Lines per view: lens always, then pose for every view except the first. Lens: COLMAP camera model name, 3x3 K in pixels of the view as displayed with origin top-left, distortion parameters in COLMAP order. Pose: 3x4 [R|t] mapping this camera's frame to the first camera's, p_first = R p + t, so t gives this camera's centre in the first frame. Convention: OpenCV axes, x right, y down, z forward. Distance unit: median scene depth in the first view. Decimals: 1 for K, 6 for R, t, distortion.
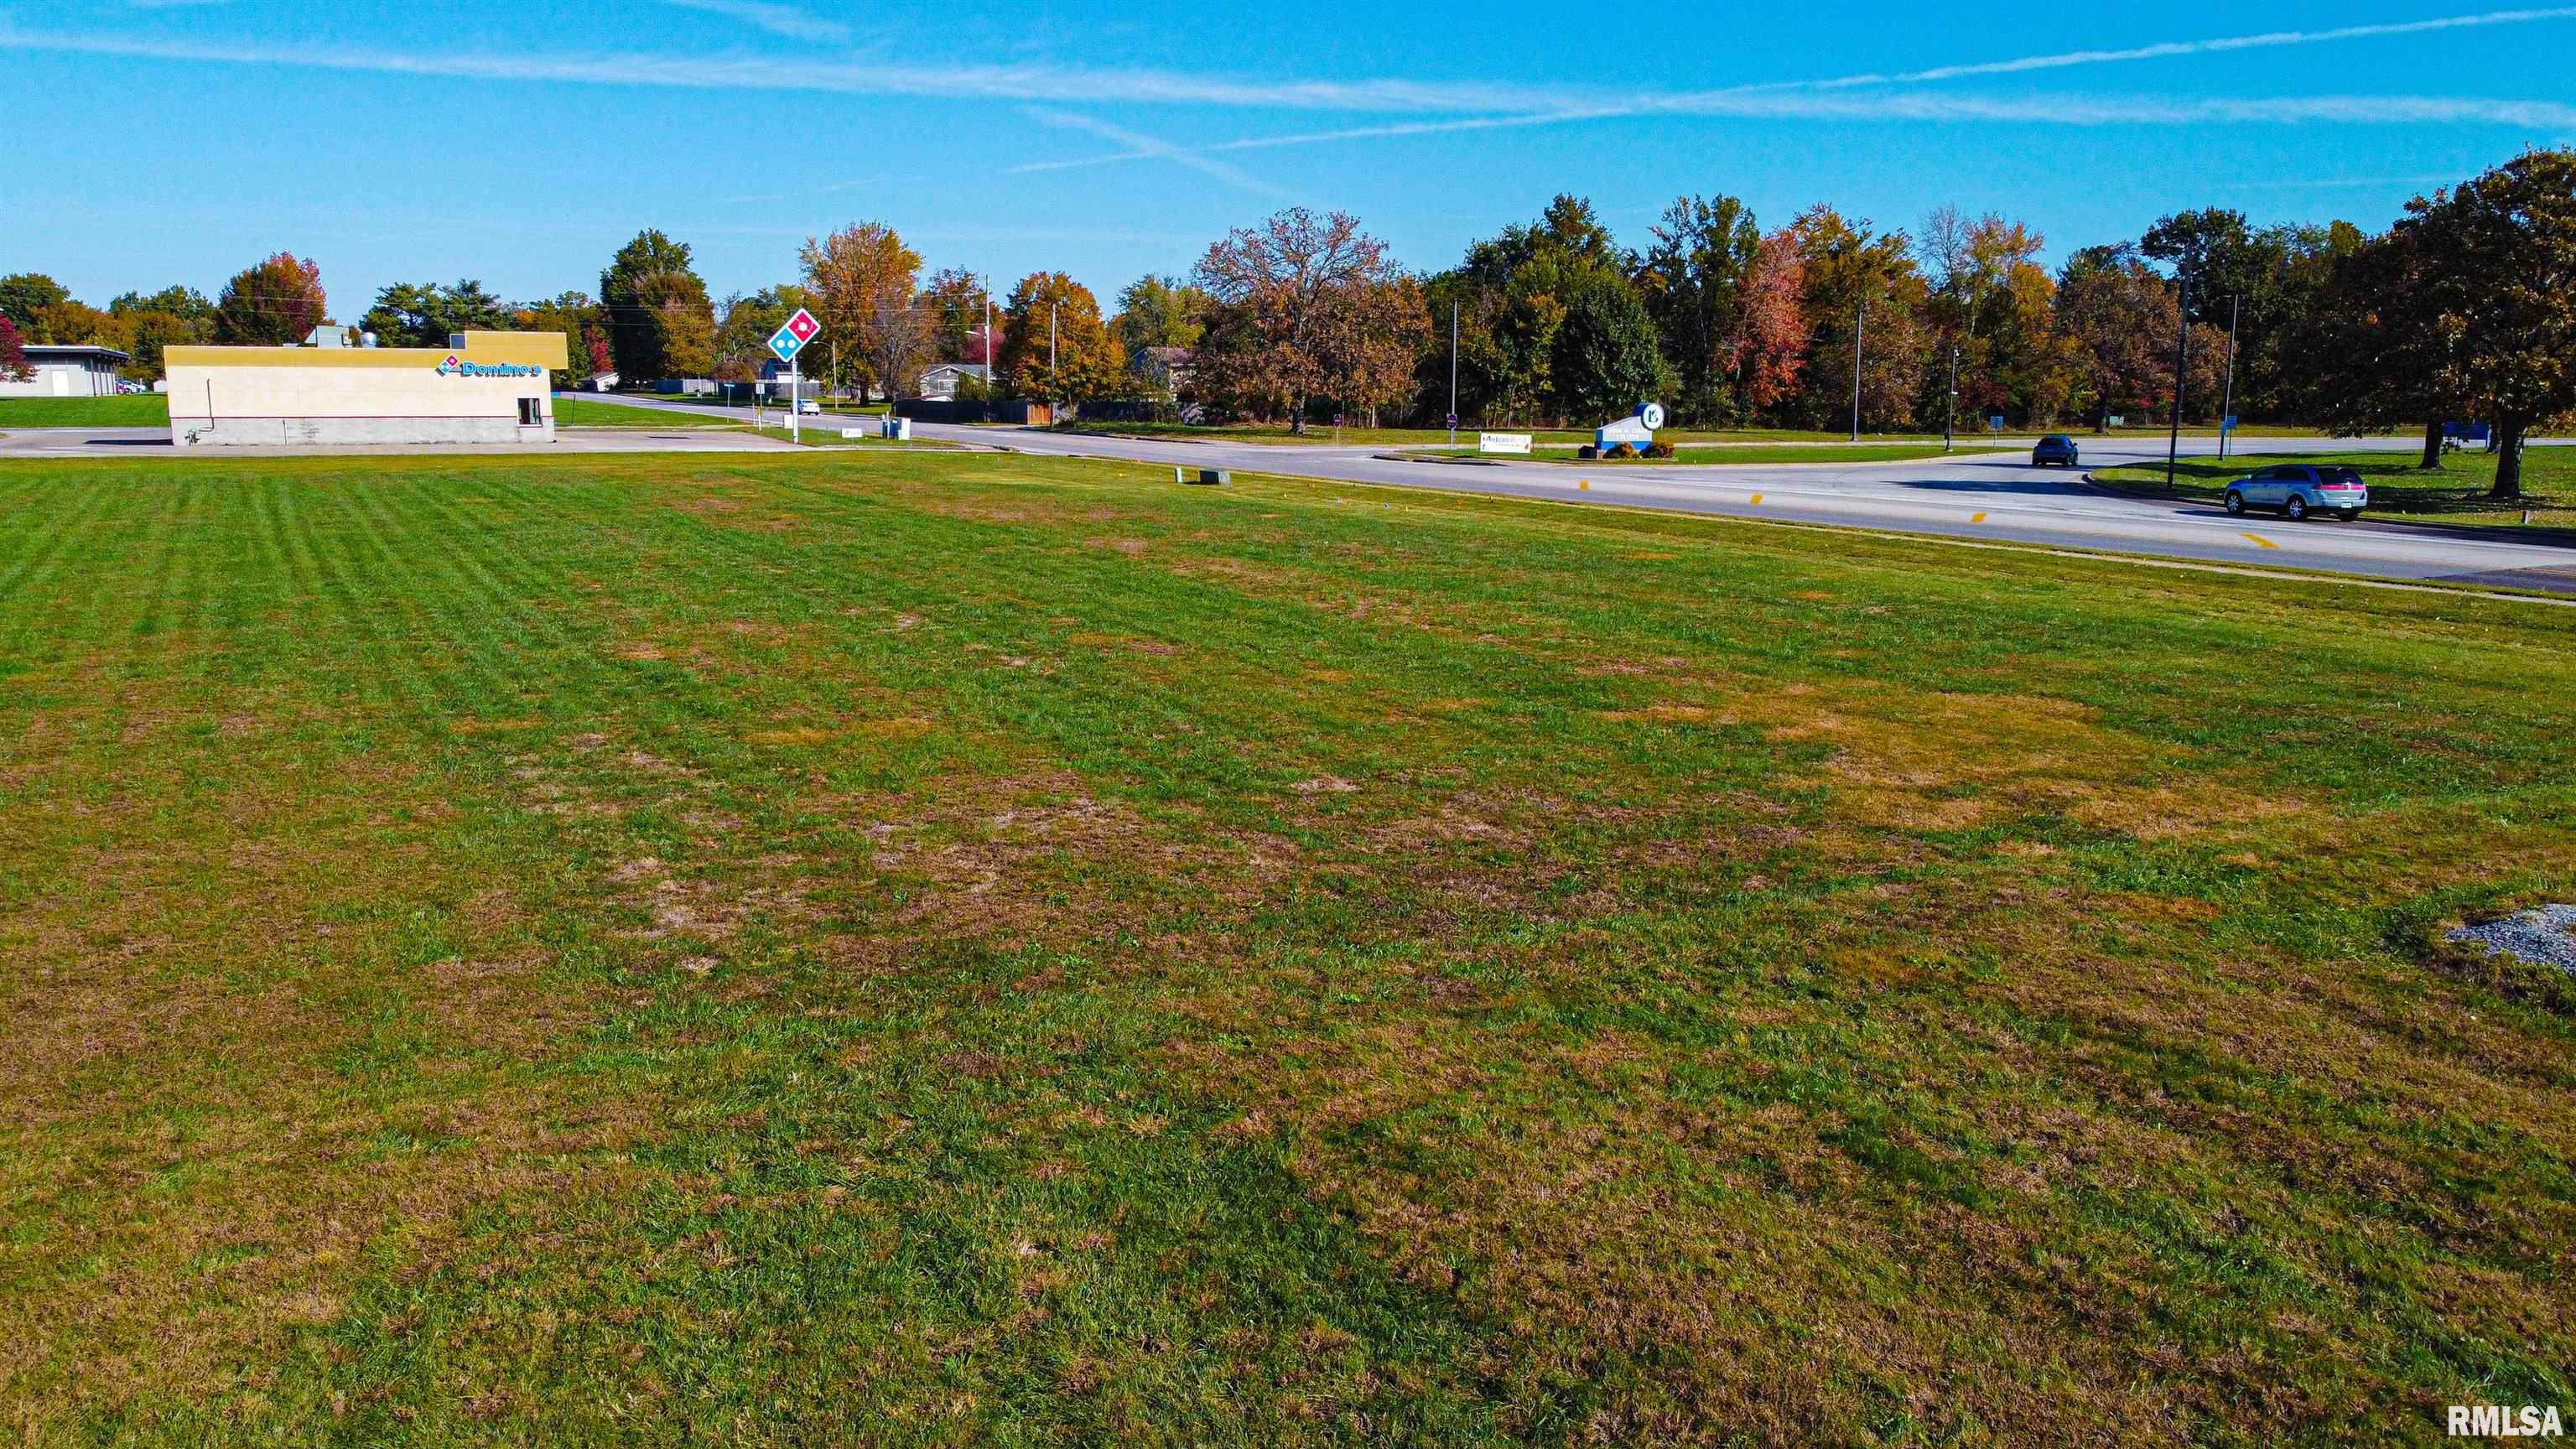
lens RADIAL K [[1950.5, 0, 1286.9], [0, 1950.5, 709.8], [0, 0, 1]] dist [-0.000072, -0.000688]
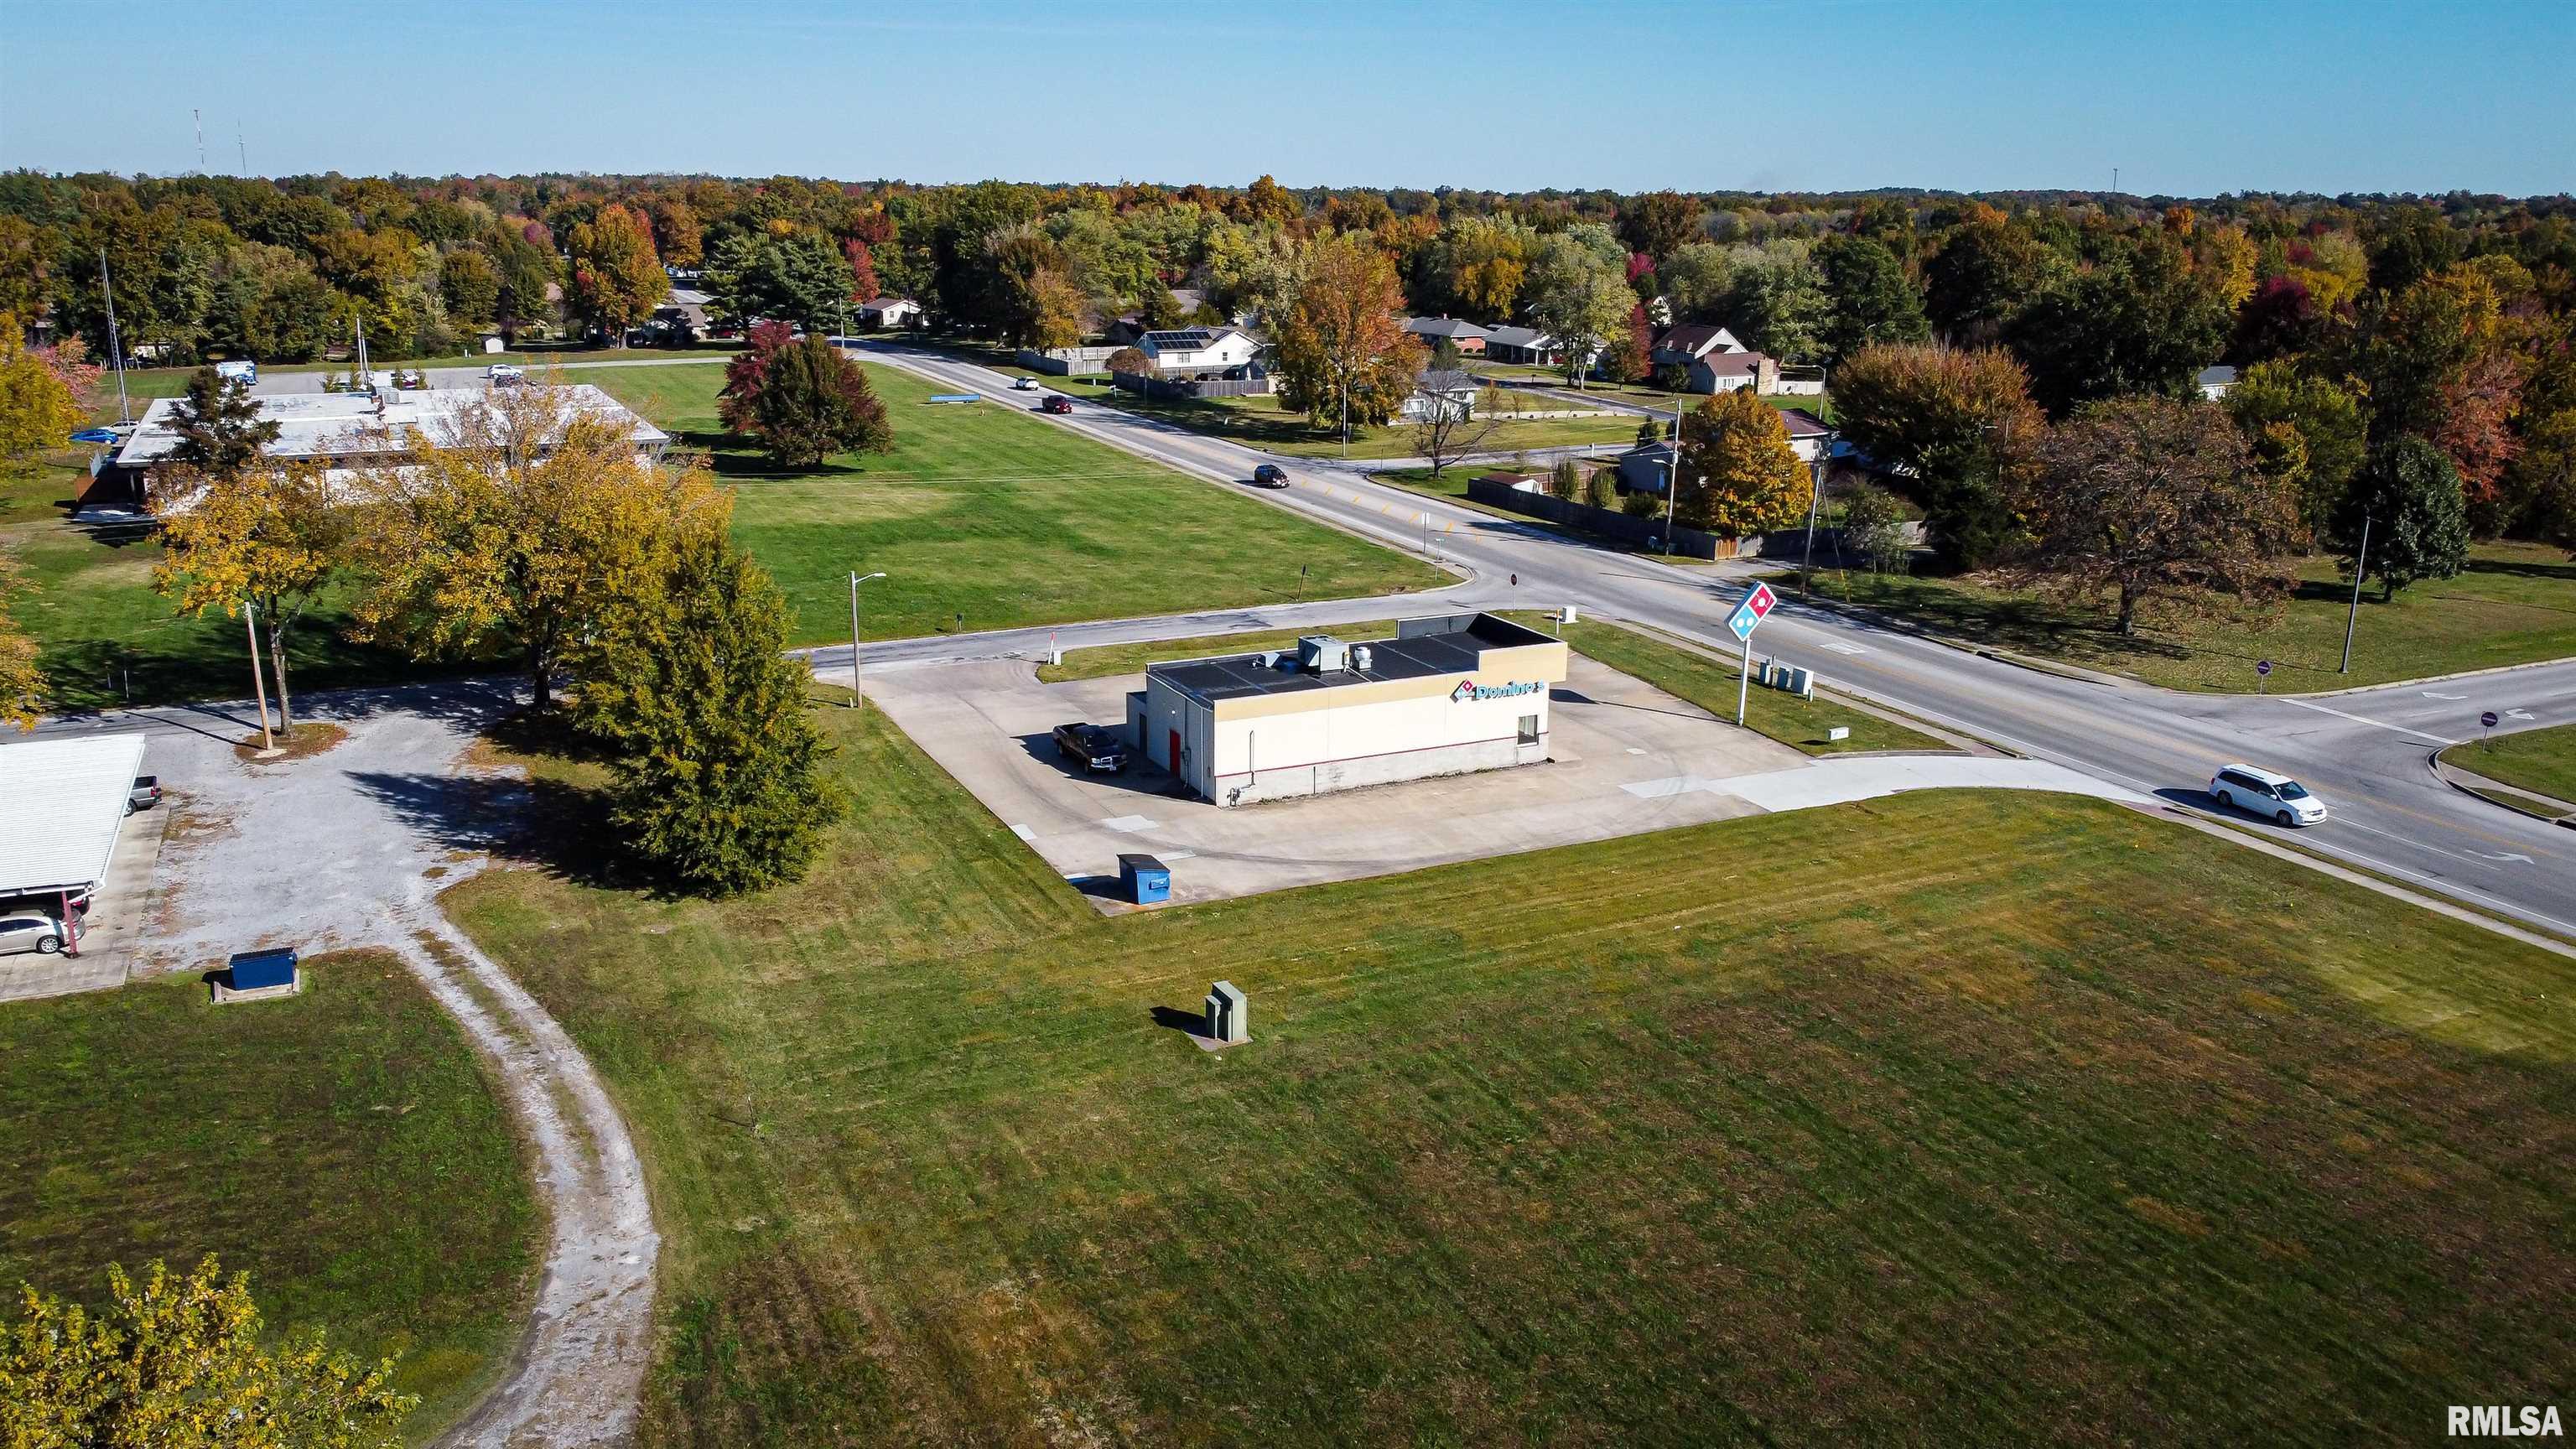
lens RADIAL K [[1950.5, 0, 1273.2], [0, 1950.5, 731.9], [0, 0, 1]] dist [-0.000072, -0.000688]
pose [[0.999520, 0.014905, -0.027168, -0.490336], [-0.011904, 0.994138, 0.107460, -0.252220], [0.028611, -0.107085, 0.993838, 0.097218]]
